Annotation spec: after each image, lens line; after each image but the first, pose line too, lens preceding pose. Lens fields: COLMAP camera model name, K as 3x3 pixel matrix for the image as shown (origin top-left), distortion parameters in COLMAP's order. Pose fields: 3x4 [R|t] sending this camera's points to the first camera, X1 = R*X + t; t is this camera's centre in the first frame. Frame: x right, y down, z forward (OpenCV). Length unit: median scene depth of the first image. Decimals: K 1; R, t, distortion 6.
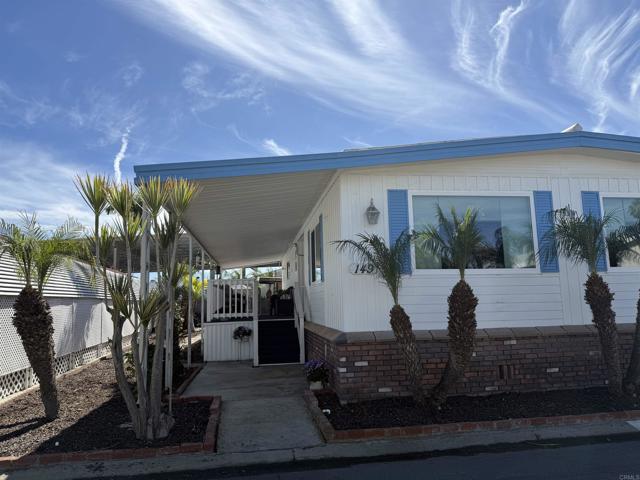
lens RADIAL K [[445.3, 0, 317.9], [0, 445.3, 242.6], [0, 0, 1]] dist [0.047184, -0.058935]
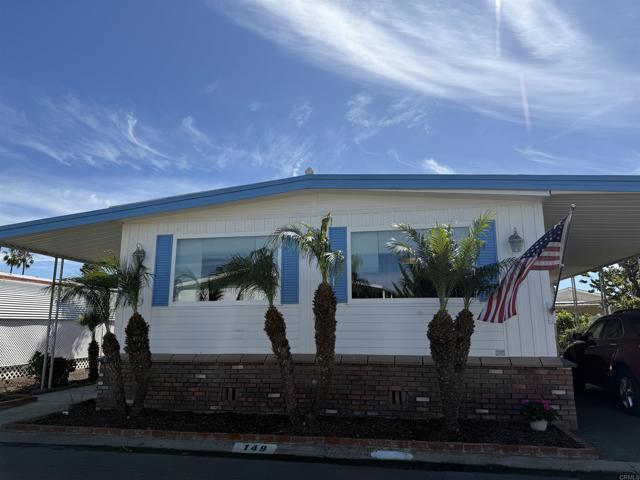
lens RADIAL K [[445.3, 0, 362.0], [0, 445.3, 250.5], [0, 0, 1]] dist [0.047184, -0.058935]
pose [[0.945593, -0.031947, -0.323779, 0.744503], [0.024348, 0.999325, -0.027492, -0.021107], [0.324439, 0.018113, 0.945733, 0.026674]]
